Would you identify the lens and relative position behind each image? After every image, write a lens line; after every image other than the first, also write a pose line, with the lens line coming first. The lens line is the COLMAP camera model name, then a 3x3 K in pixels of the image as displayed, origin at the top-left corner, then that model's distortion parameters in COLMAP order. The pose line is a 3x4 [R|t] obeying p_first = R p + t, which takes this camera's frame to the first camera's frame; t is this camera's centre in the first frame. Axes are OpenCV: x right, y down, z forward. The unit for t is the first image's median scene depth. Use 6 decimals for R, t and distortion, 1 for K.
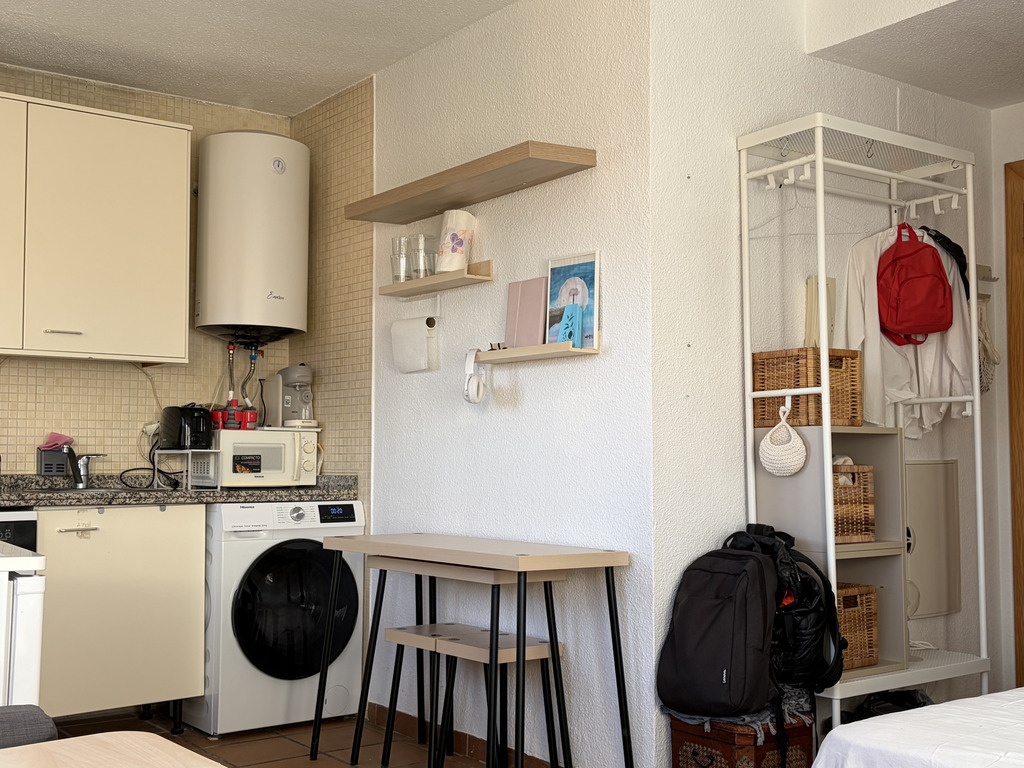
lens RADIAL K [[1186.1, 0, 513.7], [0, 1186.1, 375.4], [0, 0, 1]] dist [0.067863, 0.000000]
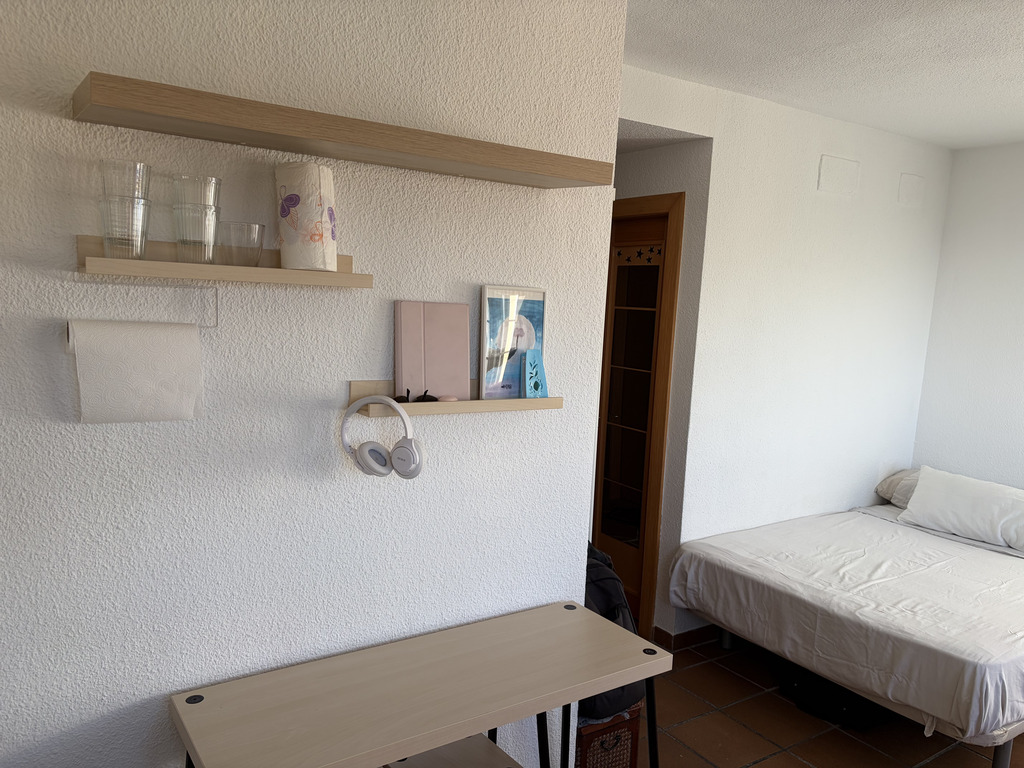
lens RADIAL K [[765.5, 0, 510.9], [0, 765.5, 390.3], [0, 0, 1]] dist [0.042089, -0.046680]
pose [[0.054738, -0.110247, 0.992396, -0.440583], [-0.117419, 0.986279, 0.116045, -0.080690], [-0.991573, -0.122878, 0.041042, 0.853471]]
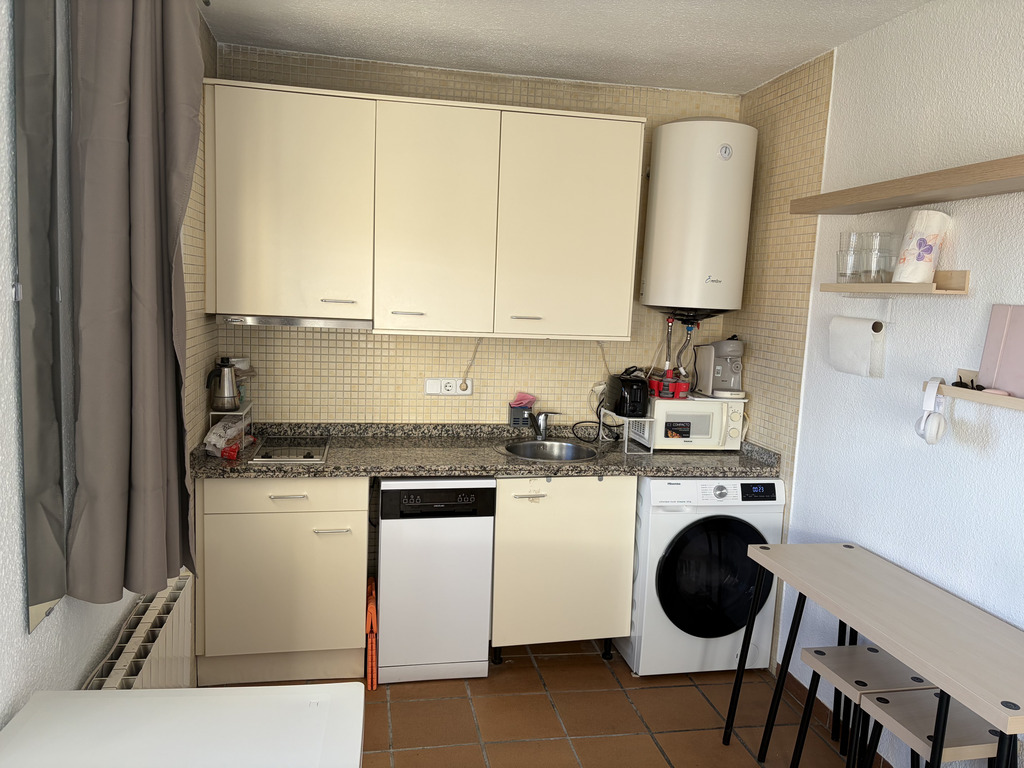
lens RADIAL K [[765.5, 0, 509.5], [0, 765.5, 381.3], [0, 0, 1]] dist [0.042089, -0.046680]
pose [[0.896518, 0.095399, -0.432614, -0.064587], [-0.013953, 0.982134, 0.187664, -0.115103], [0.442788, -0.162207, 0.881832, 0.334353]]
